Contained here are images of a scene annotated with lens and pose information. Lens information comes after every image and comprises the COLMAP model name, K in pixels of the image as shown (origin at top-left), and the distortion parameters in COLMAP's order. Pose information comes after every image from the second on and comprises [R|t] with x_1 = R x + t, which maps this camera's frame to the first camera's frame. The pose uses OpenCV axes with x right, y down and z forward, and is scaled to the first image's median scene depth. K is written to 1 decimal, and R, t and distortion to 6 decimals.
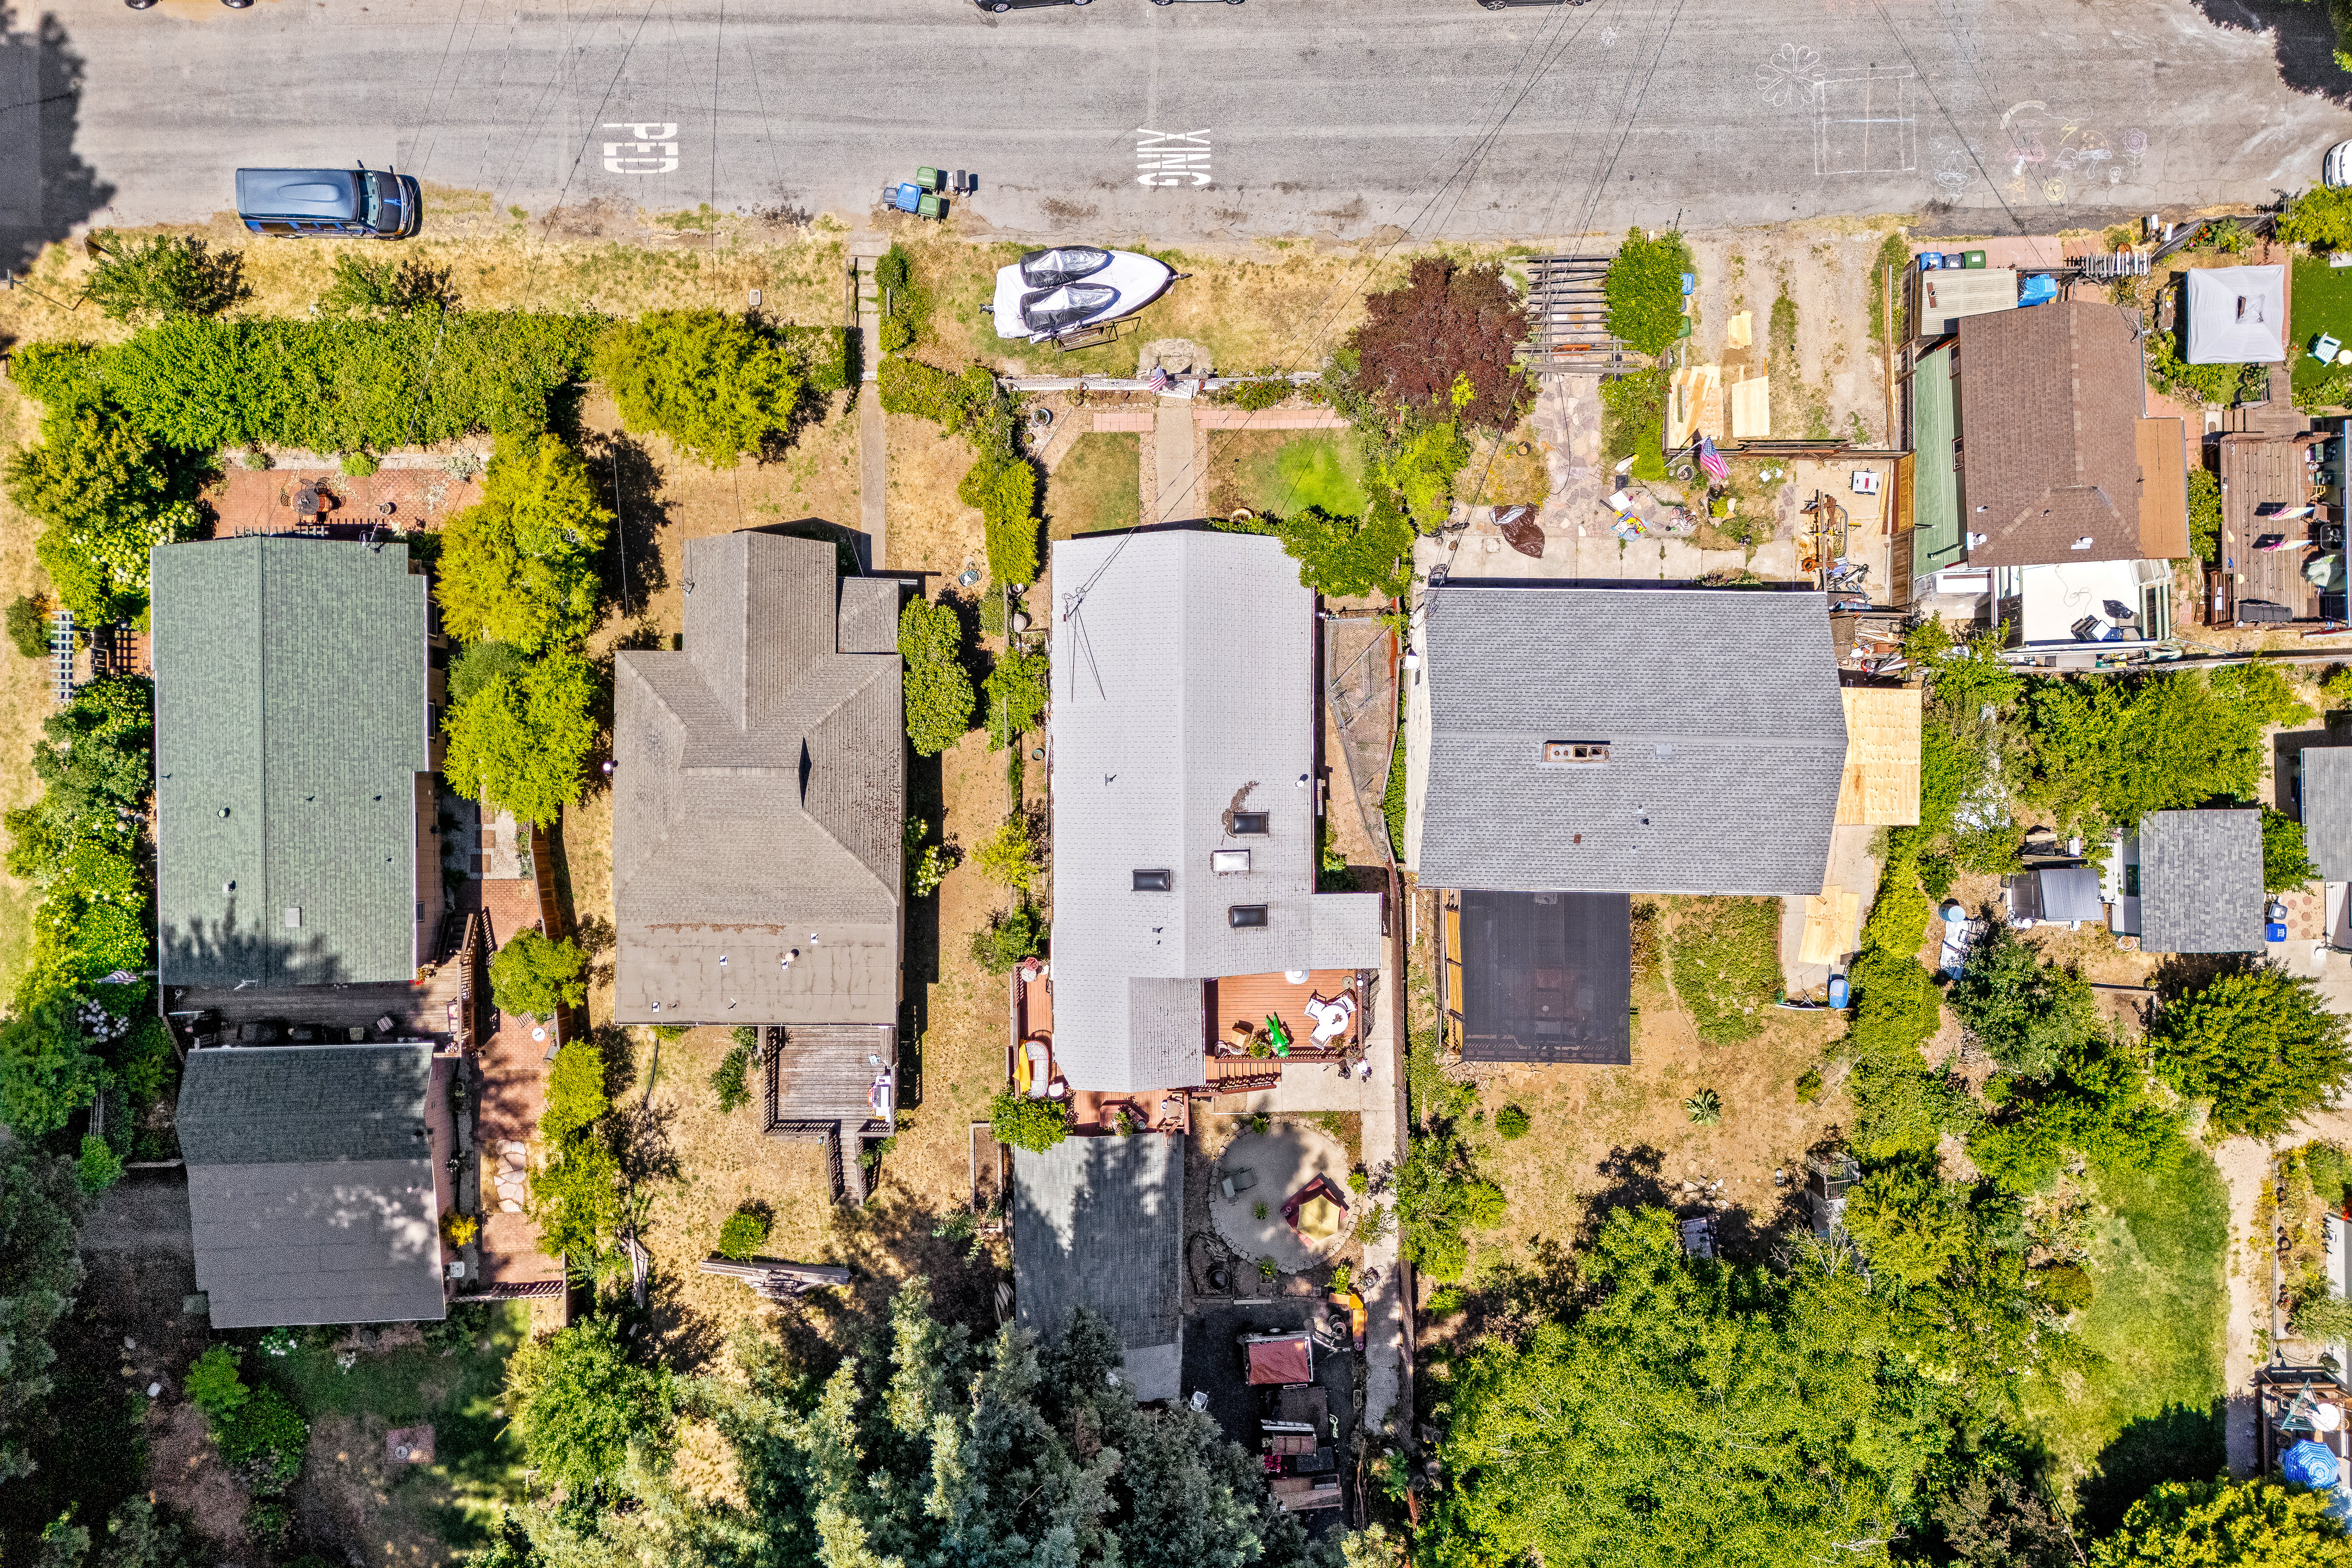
lens RADIAL K [[1756.0, 0, 1174.4], [0, 1756.0, 795.2], [0, 0, 1]] dist [0.039519, -0.003323]
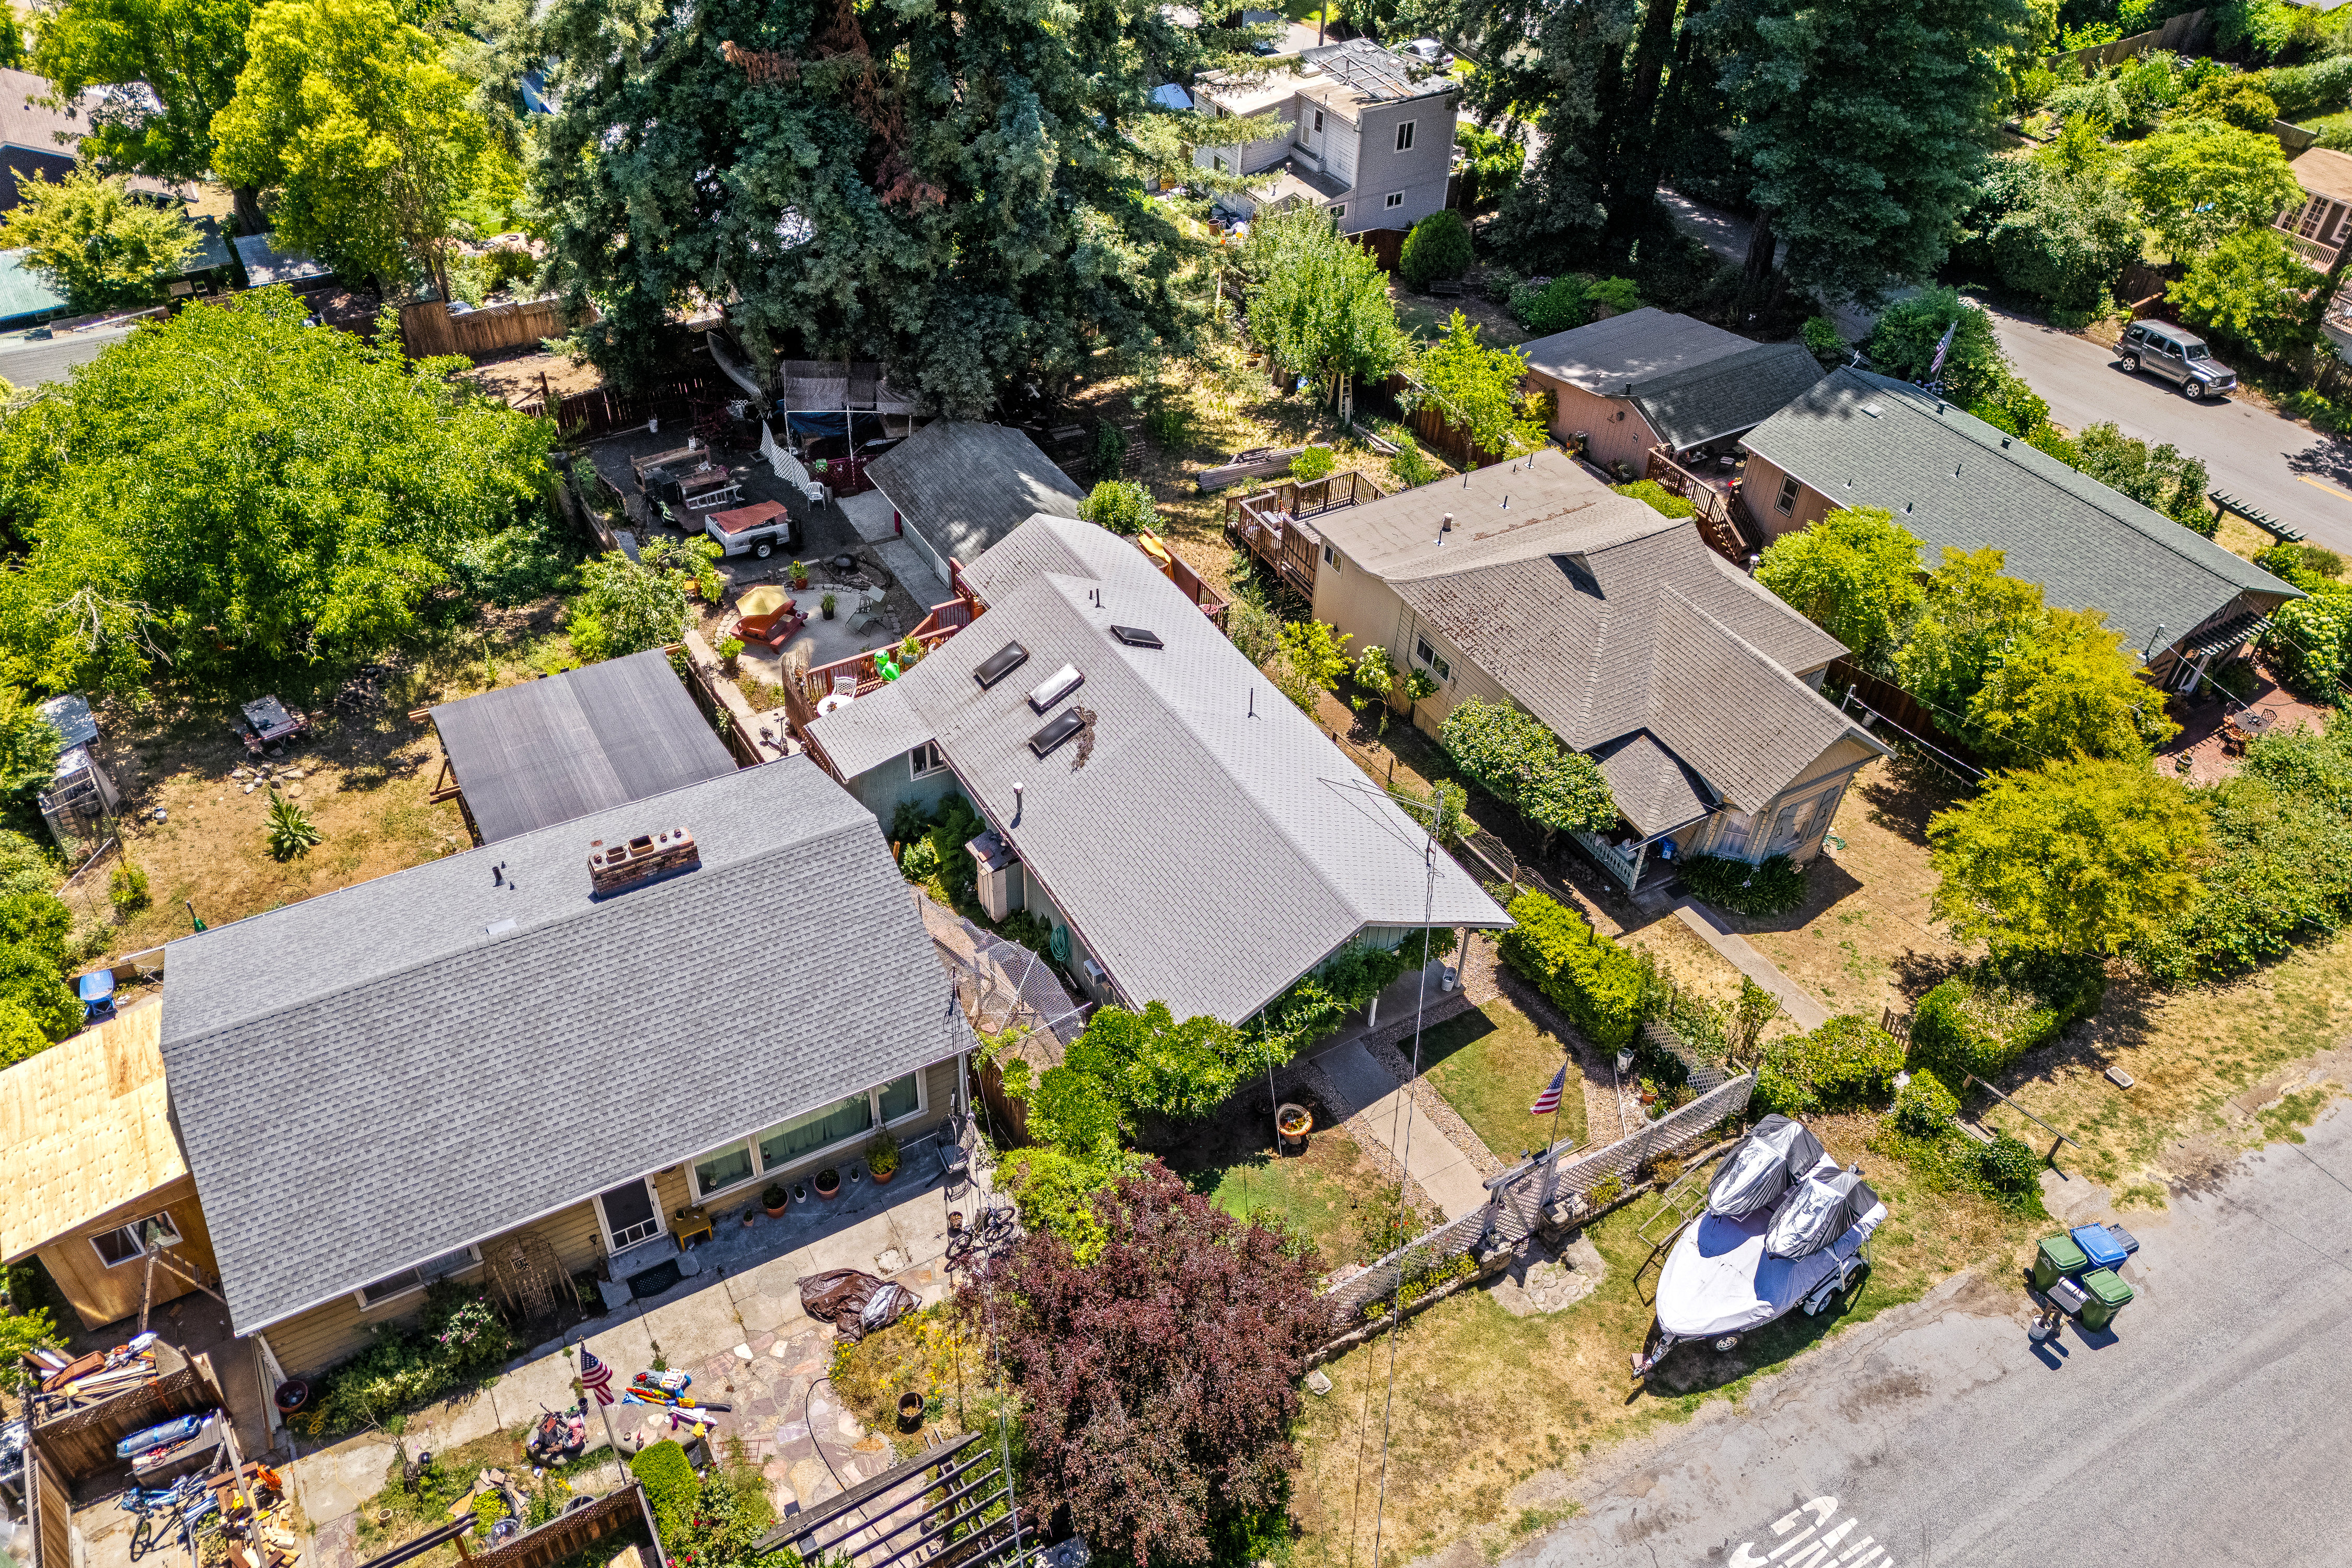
lens RADIAL K [[1756.0, 0, 1174.4], [0, 1756.0, 795.2], [0, 0, 1]] dist [0.039519, -0.003323]
pose [[-0.863394, 0.282579, -0.417971, 0.297242], [-0.501560, -0.570489, 0.650369, -0.469328], [-0.054667, 0.771162, 0.634288, 0.534083]]
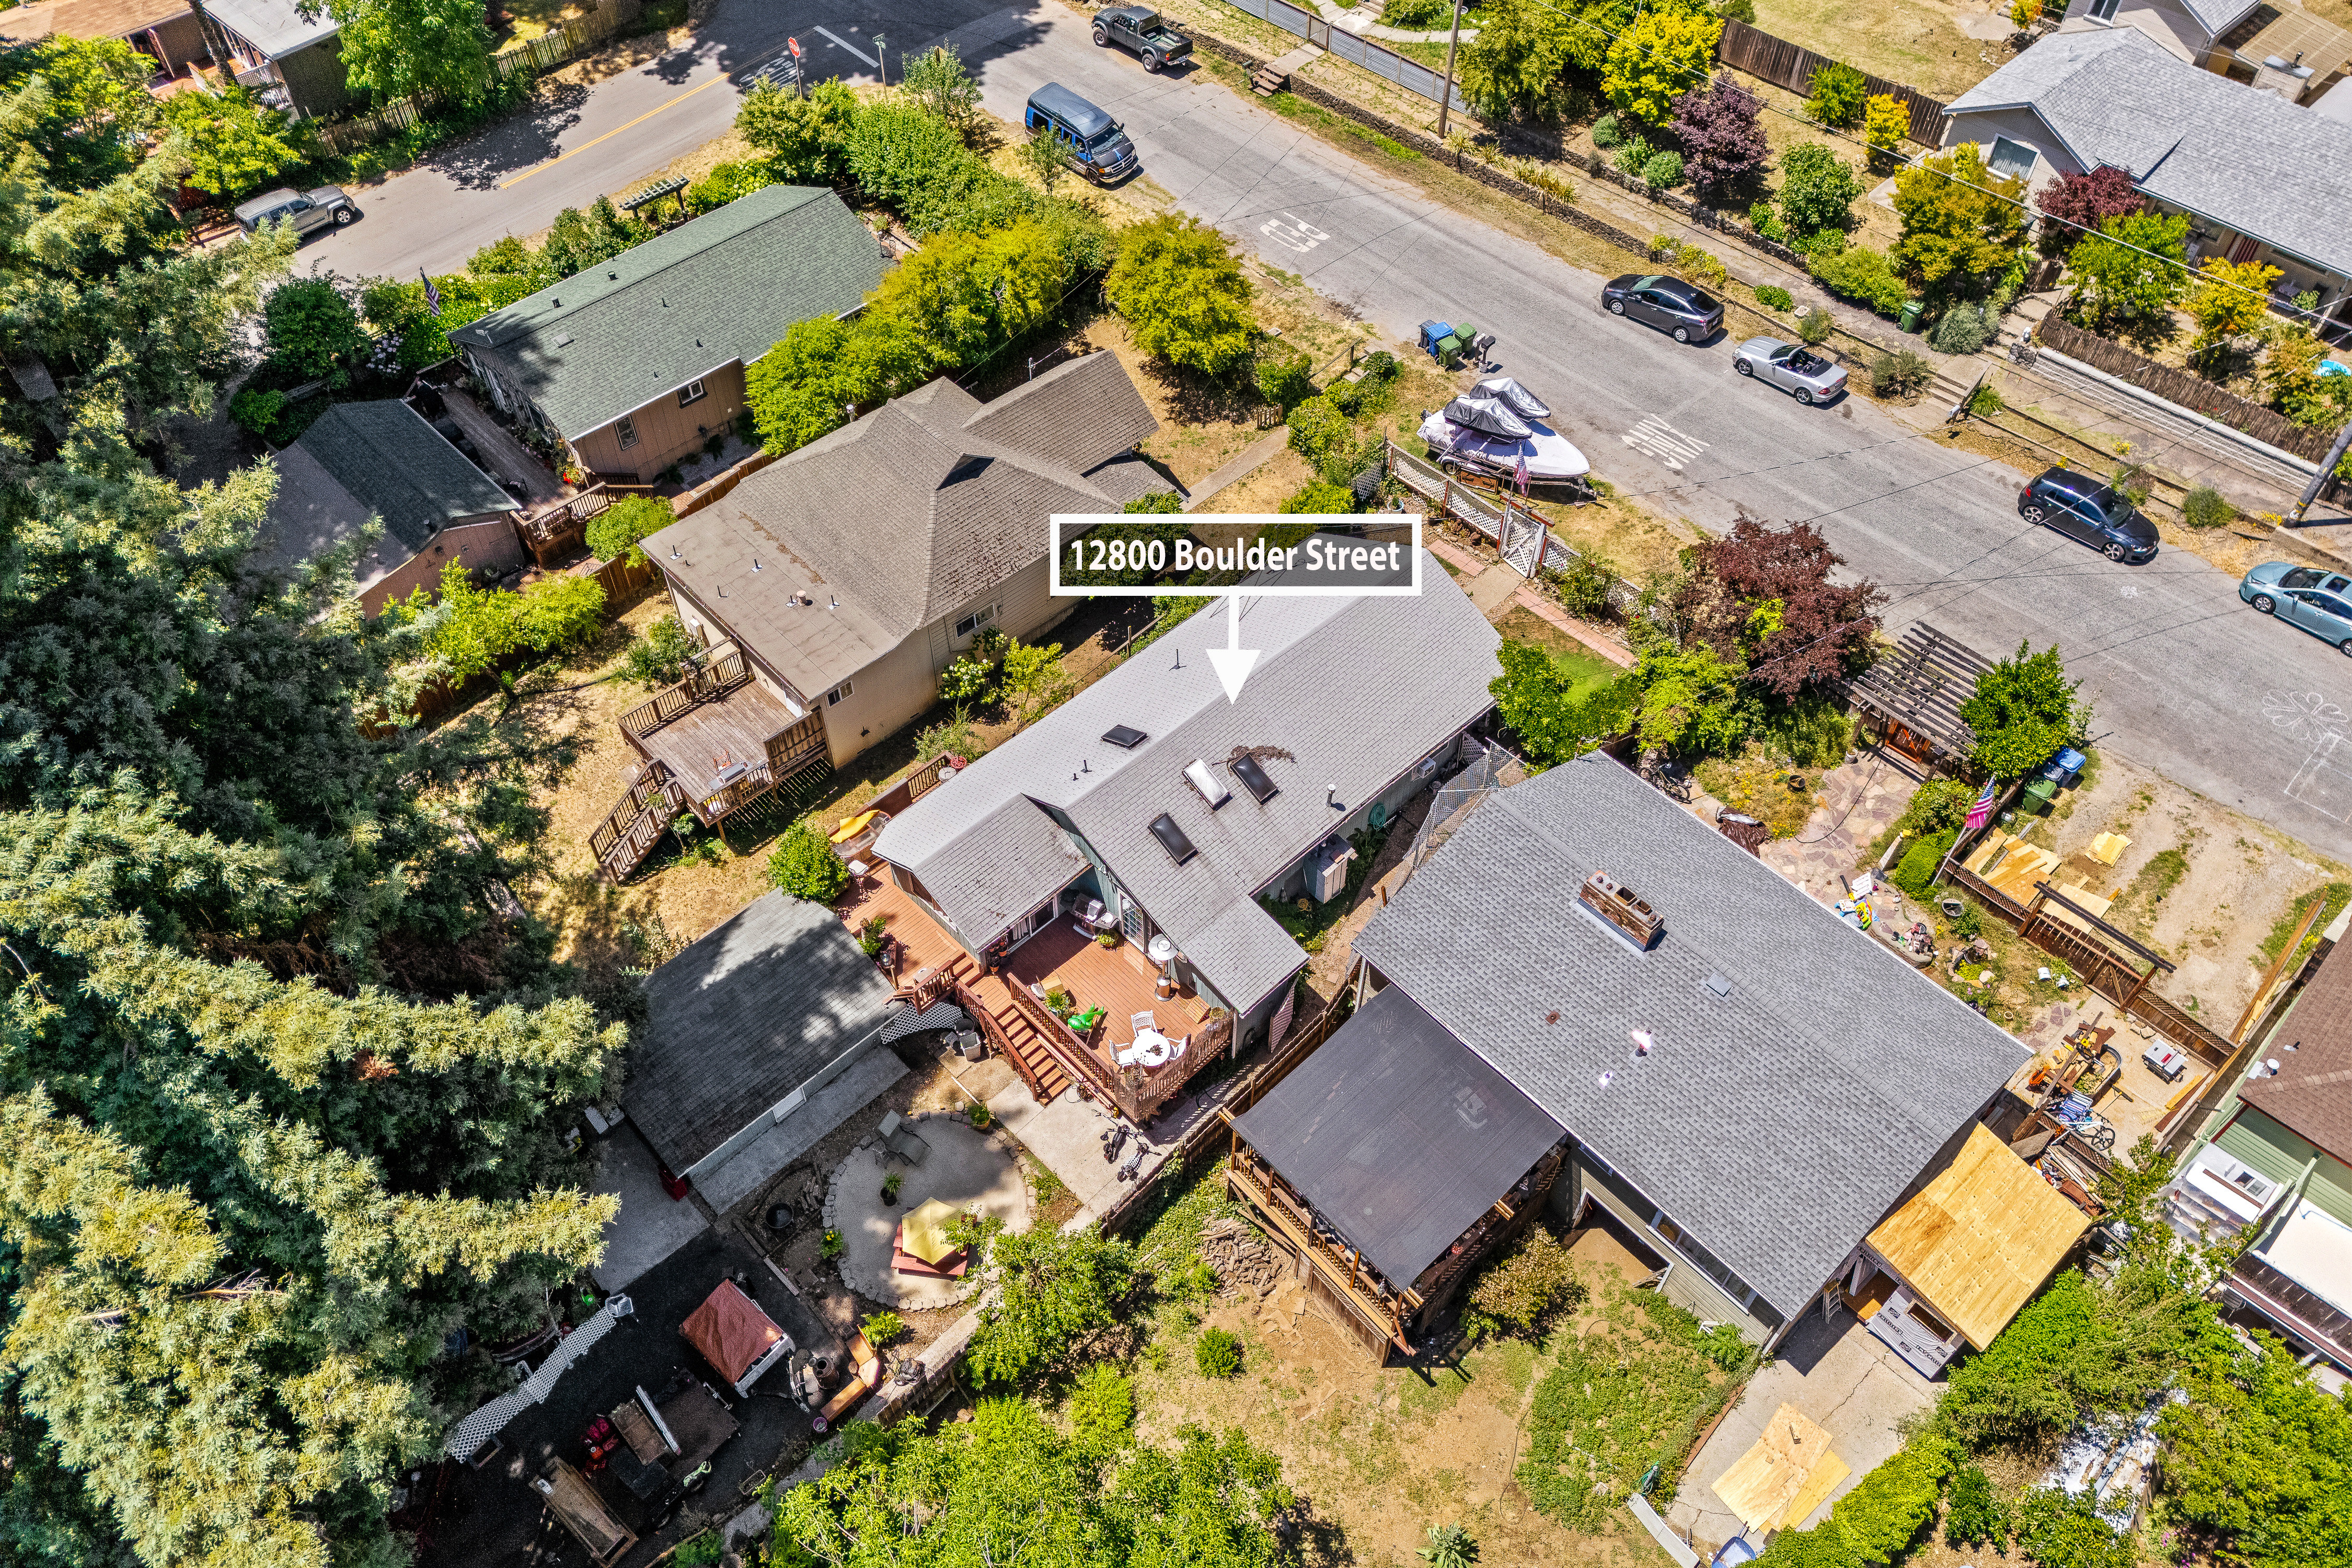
lens RADIAL K [[1756.0, 0, 1174.4], [0, 1756.0, 795.2], [0, 0, 1]] dist [0.039519, -0.003323]
pose [[0.687884, 0.544564, -0.479859, 0.404870], [-0.725553, 0.533838, -0.434269, 0.394835], [0.019680, 0.646890, 0.762329, 0.349774]]
